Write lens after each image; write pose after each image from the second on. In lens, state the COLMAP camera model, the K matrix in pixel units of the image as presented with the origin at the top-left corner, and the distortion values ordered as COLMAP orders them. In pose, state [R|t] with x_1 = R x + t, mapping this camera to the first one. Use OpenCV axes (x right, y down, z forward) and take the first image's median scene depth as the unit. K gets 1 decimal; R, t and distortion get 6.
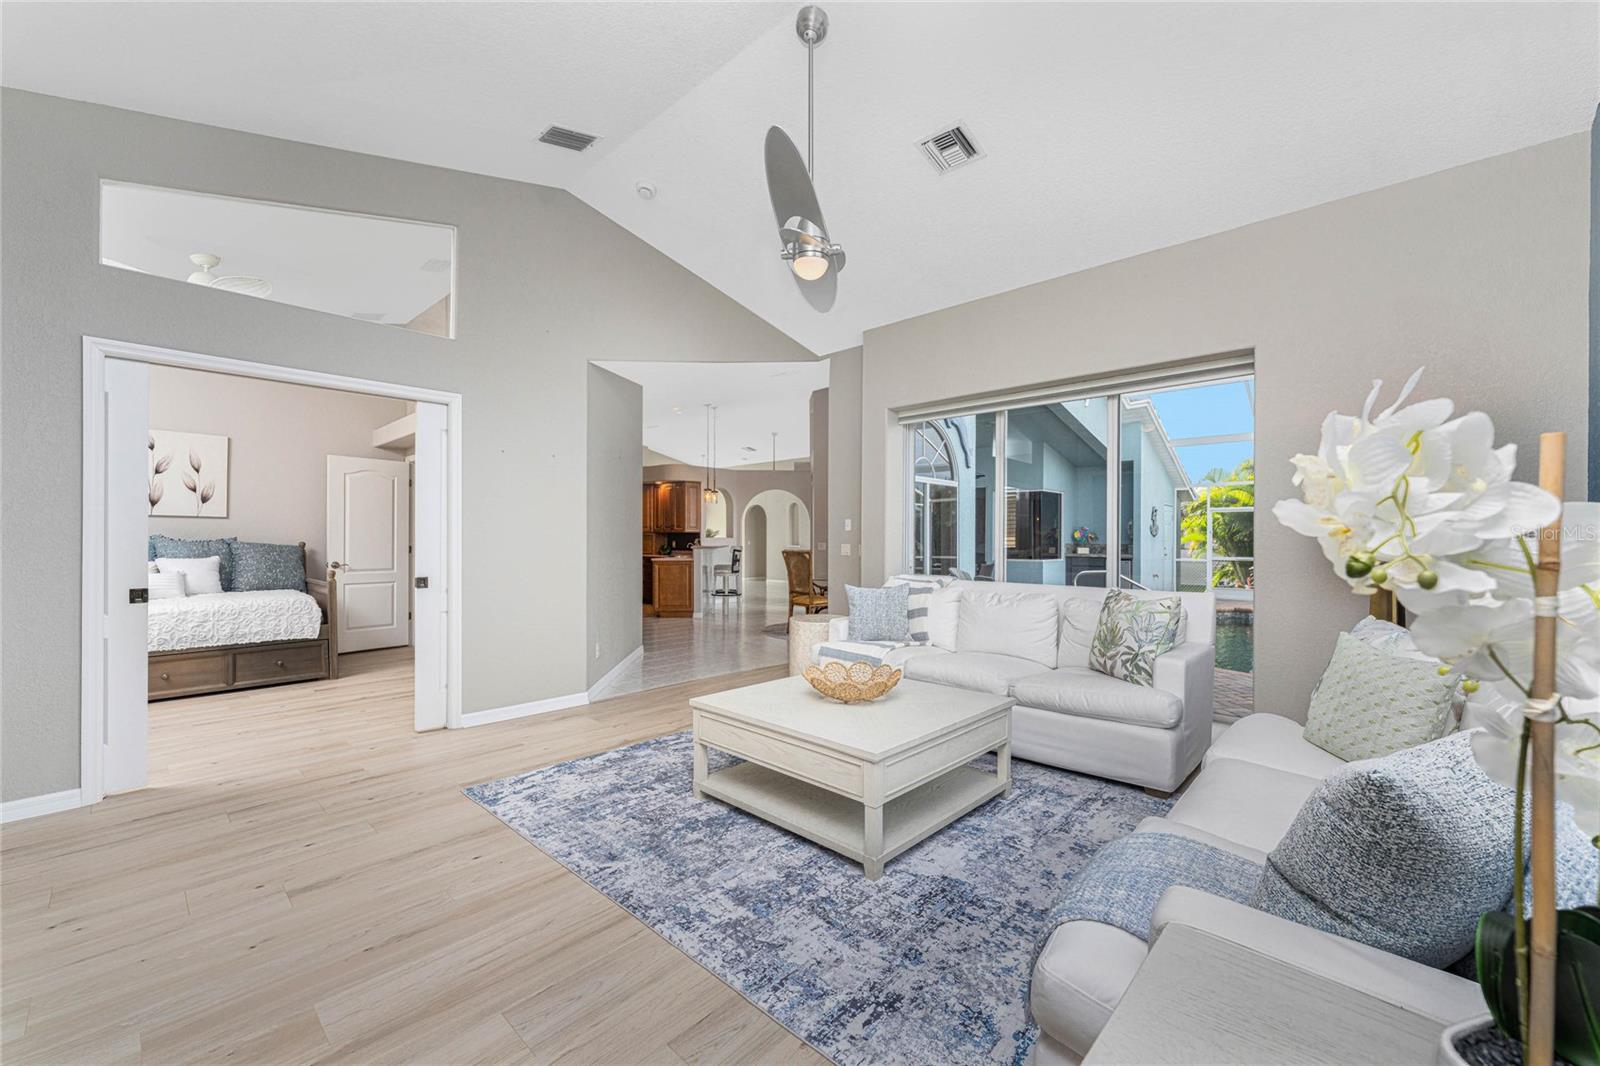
lens RADIAL K [[643.6, 0, 787.3], [0, 643.6, 540.3], [0, 0, 1]] dist [-0.000166, -0.000023]
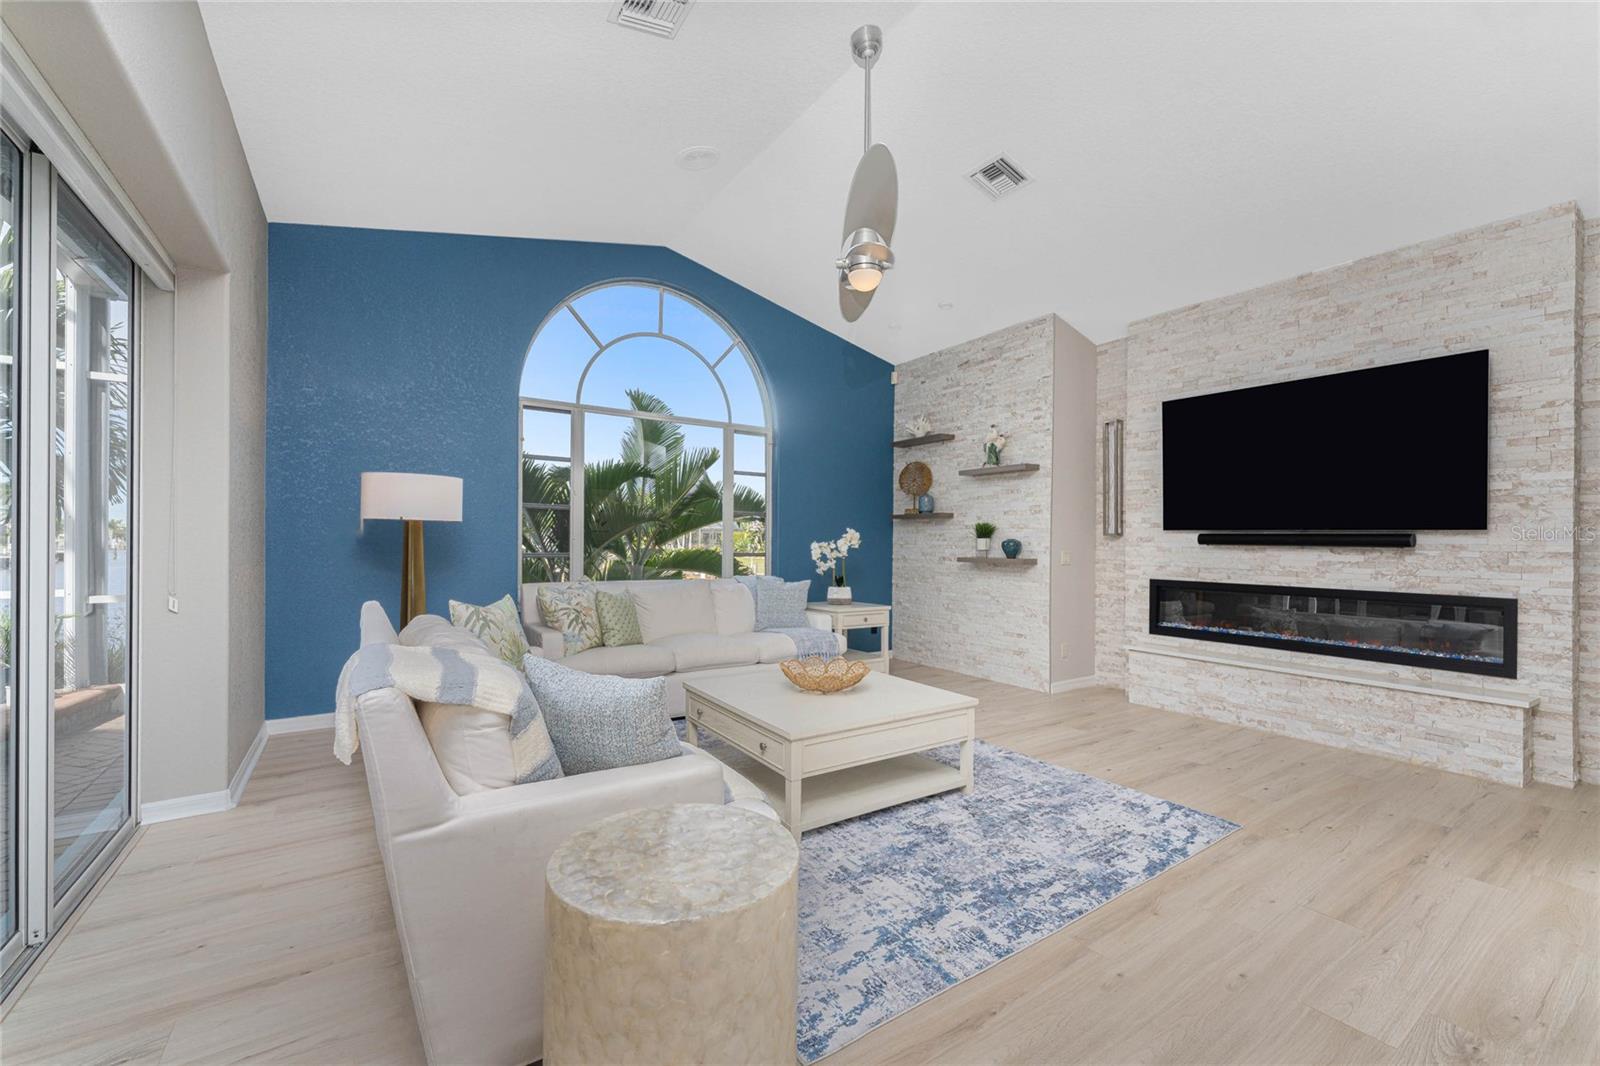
lens RADIAL K [[643.6, 0, 787.3], [0, 643.6, 540.3], [0, 0, 1]] dist [-0.000166, -0.000023]
pose [[-0.974525, -0.010999, 0.224010, -0.077899], [-0.011790, 0.999928, -0.002193, -0.006292], [-0.223969, -0.004778, -0.974584, 2.024324]]
